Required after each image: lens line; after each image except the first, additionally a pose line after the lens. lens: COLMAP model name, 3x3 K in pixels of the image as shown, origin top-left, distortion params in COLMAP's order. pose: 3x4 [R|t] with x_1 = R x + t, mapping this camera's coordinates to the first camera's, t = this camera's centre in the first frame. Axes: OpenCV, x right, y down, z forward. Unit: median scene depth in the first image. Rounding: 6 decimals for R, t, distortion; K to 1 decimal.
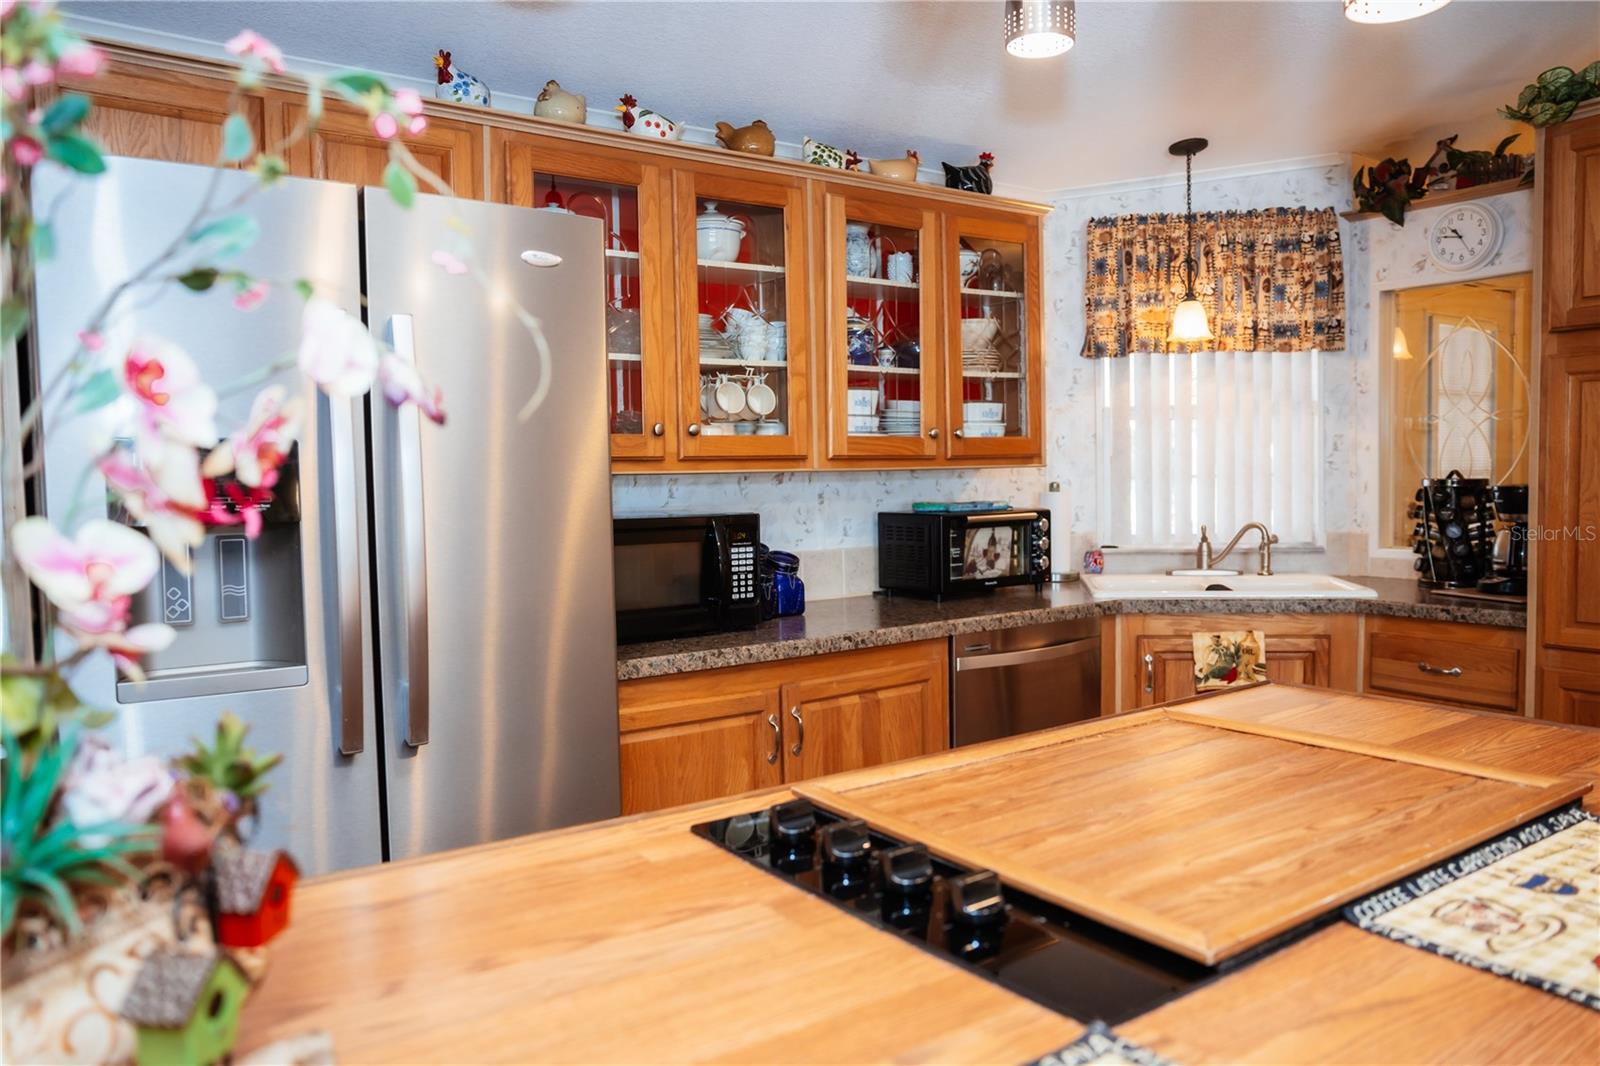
lens RADIAL K [[1137.7, 0, 802.6], [0, 1137.7, 536.1], [0, 0, 1]] dist [-0.072371, 0.066407]
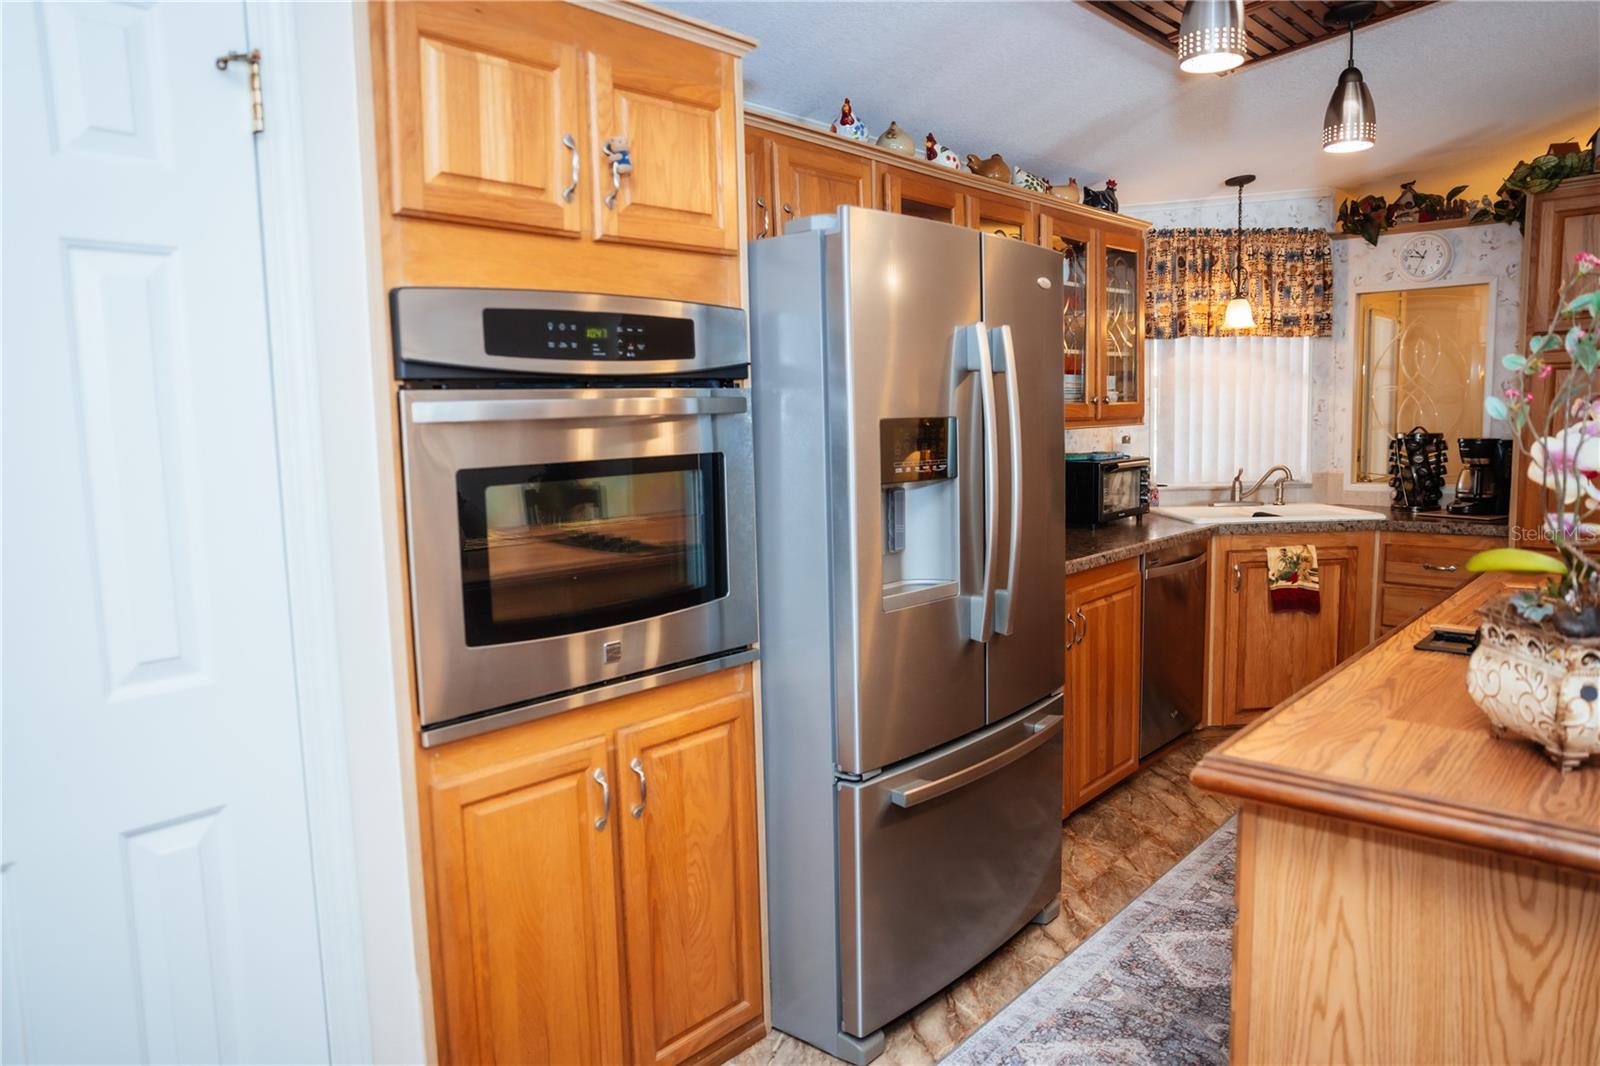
lens RADIAL K [[1081.1, 0, 800.0], [0, 1081.1, 533.0], [0, 0, 1]] dist [-0.076293, 0.066935]
pose [[0.976311, -0.026208, 0.214779, -0.422792], [0.015358, 0.998527, 0.052031, -0.006849], [-0.215826, -0.047499, 0.975276, -0.119249]]
